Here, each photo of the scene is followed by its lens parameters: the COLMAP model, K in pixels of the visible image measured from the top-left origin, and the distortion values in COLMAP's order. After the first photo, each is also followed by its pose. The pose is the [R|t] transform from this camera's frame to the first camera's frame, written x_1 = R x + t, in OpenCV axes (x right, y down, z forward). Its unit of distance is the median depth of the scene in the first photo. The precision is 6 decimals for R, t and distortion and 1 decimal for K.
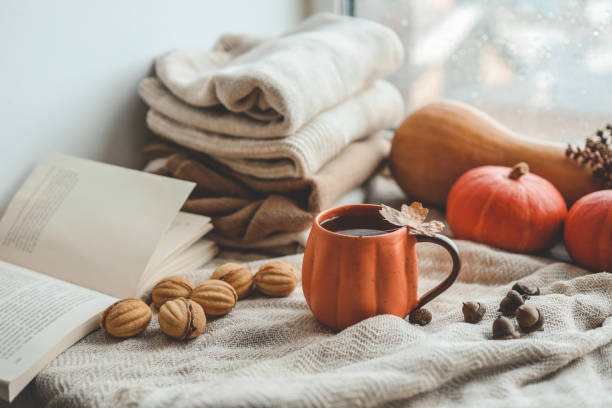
lens RADIAL K [[632.5, 0, 319.2], [0, 632.5, 201.9], [0, 0, 1]] dist [-0.038581, 0.000000]
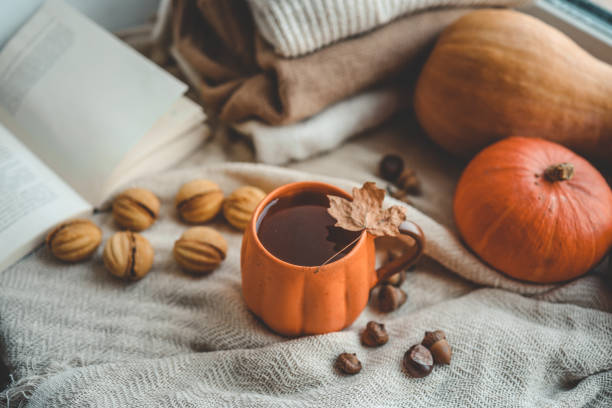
lens RADIAL K [[632.5, 0, 308.2], [0, 632.5, 201.6], [0, 0, 1]] dist [-0.038581, 0.000000]
pose [[0.960145, 0.219449, -0.173099, 0.153823], [-0.113168, 0.871505, 0.477149, -0.296927], [0.255566, -0.438544, 0.861606, 0.233554]]
